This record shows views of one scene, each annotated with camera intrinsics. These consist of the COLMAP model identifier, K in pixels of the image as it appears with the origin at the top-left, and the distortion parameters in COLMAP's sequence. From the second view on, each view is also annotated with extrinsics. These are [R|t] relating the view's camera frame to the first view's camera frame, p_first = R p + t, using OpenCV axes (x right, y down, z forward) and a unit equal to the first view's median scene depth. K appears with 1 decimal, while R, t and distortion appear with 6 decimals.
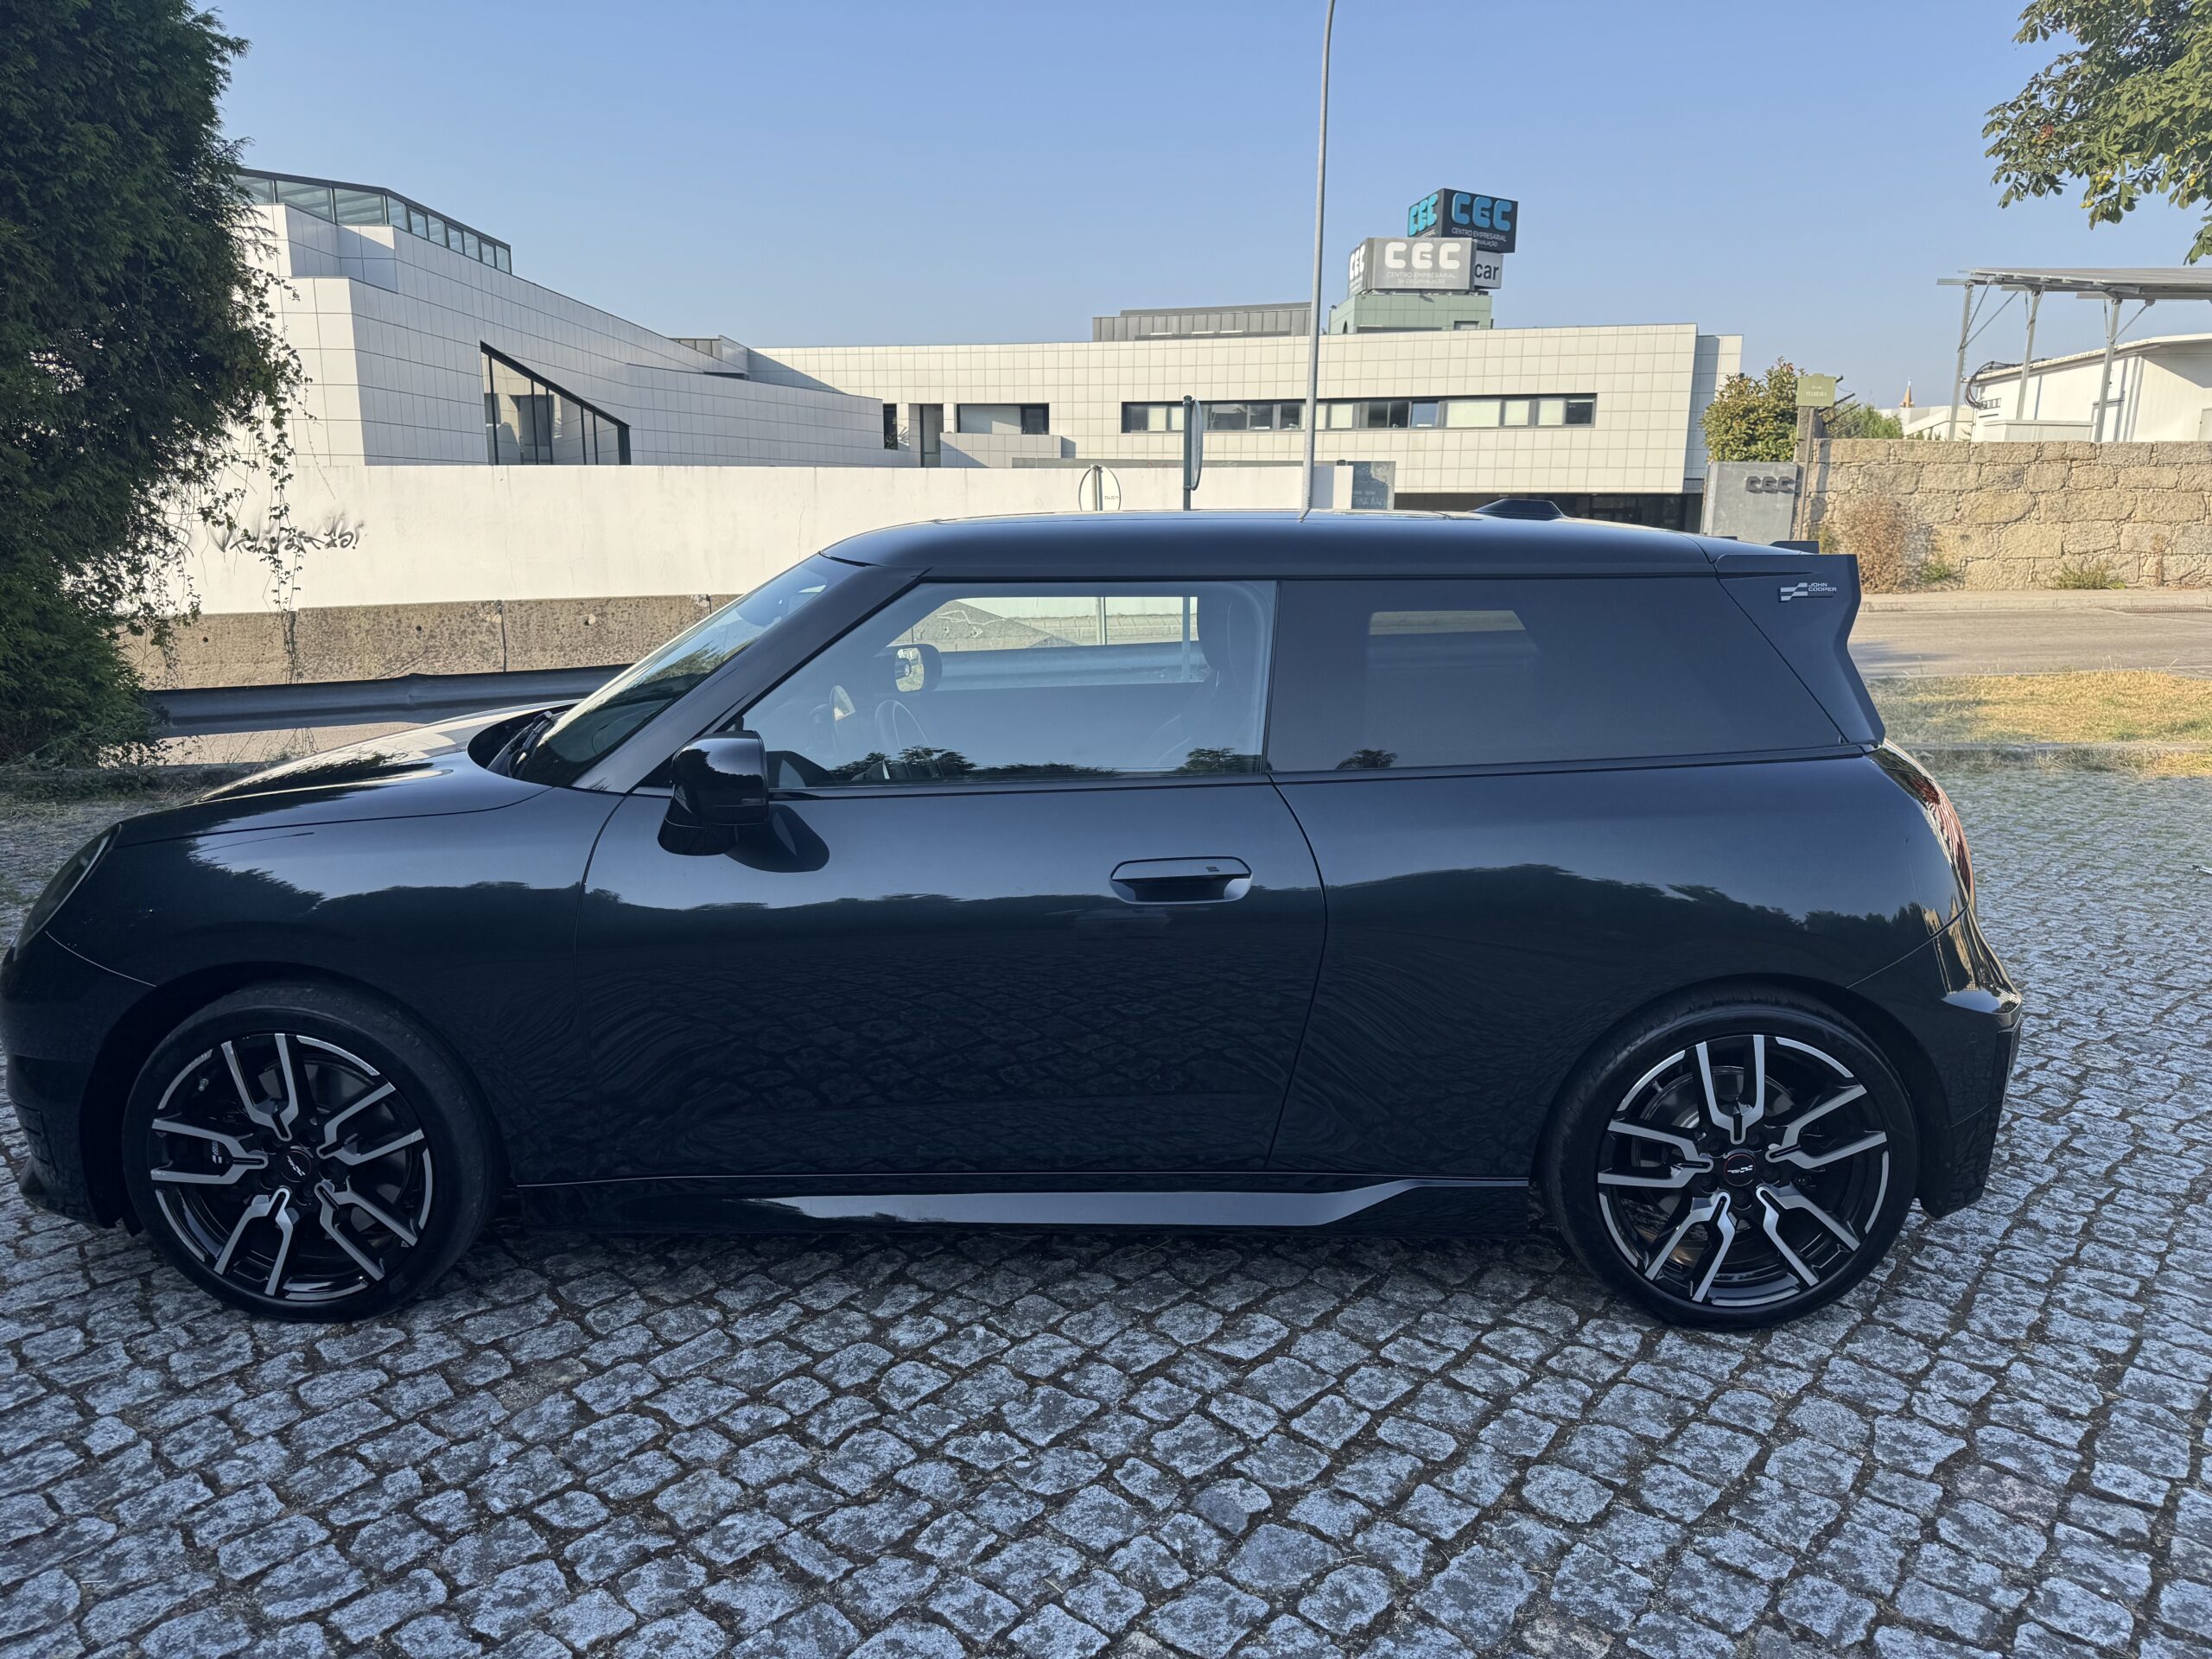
lens RADIAL K [[1585.9, 0, 1090.2], [0, 1585.9, 872.0], [0, 0, 1]] dist [0.010101, -0.016996]
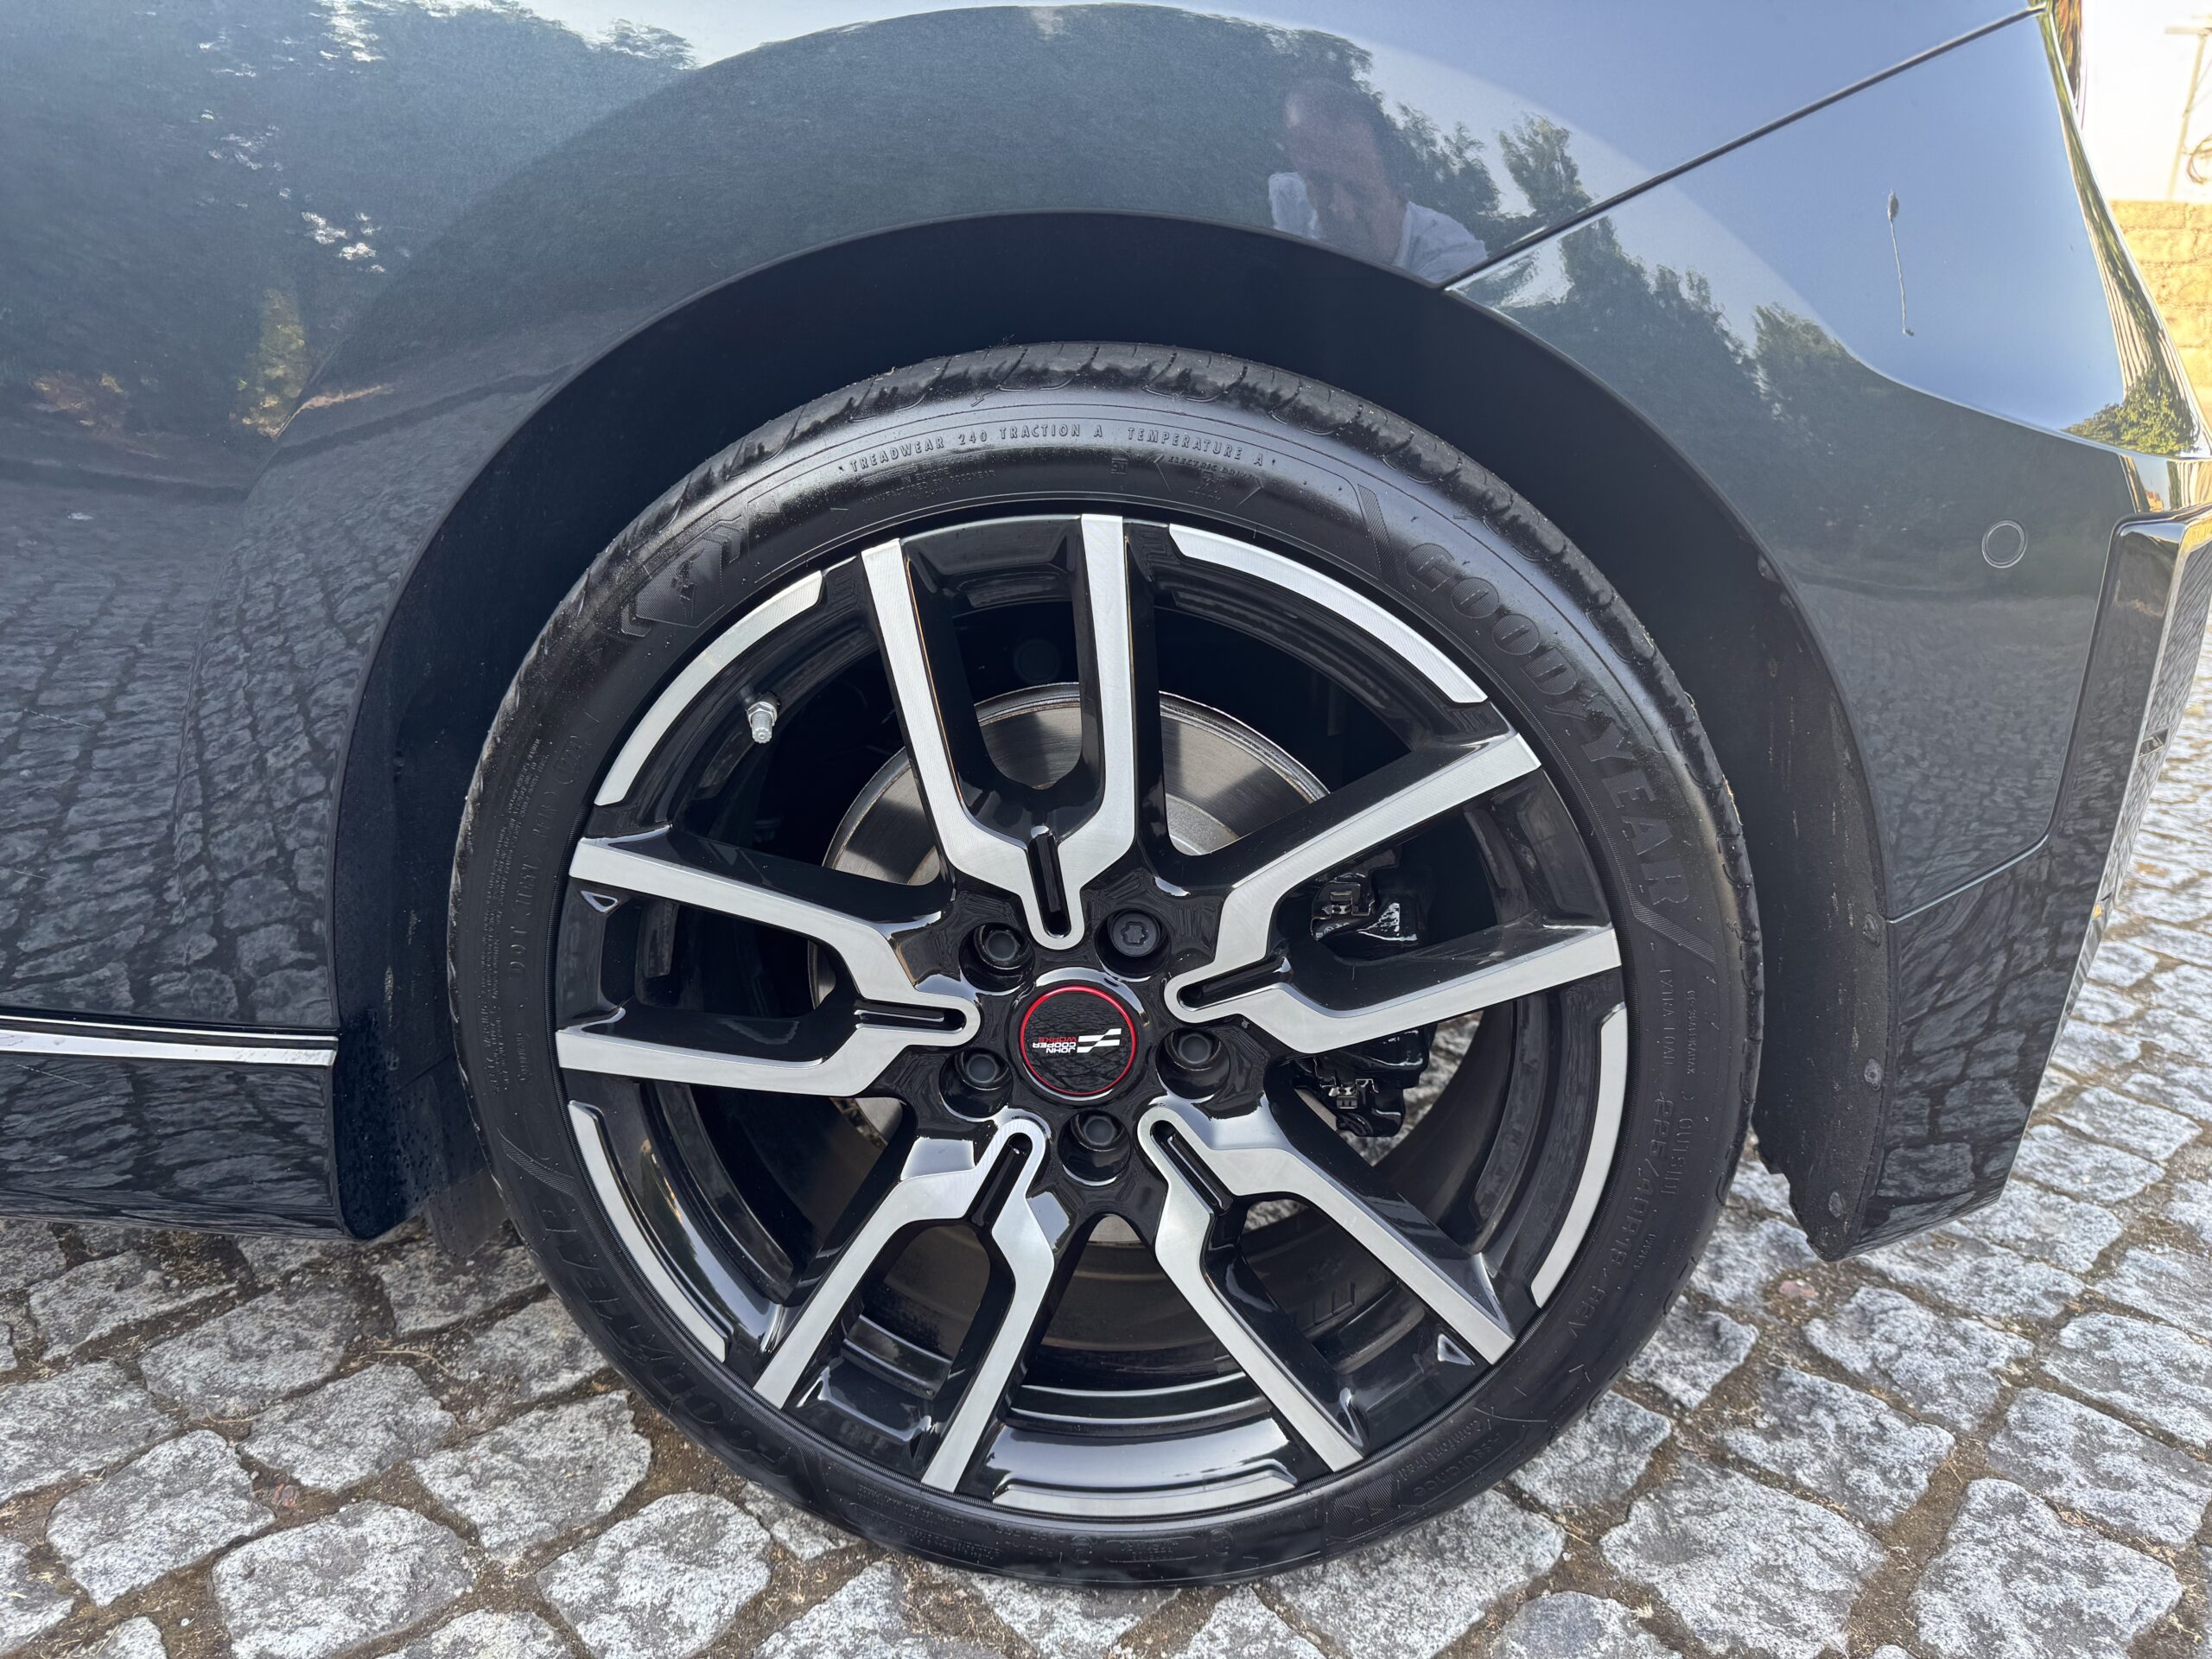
lens RADIAL K [[1585.9, 0, 1106.4], [0, 1585.9, 836.7], [0, 0, 1]] dist [0.010101, -0.016996]
pose [[0.996480, 0.044303, -0.071162, 0.395760], [-0.038915, 0.996393, 0.075403, 0.120614], [0.074246, -0.072369, 0.994611, 0.671500]]
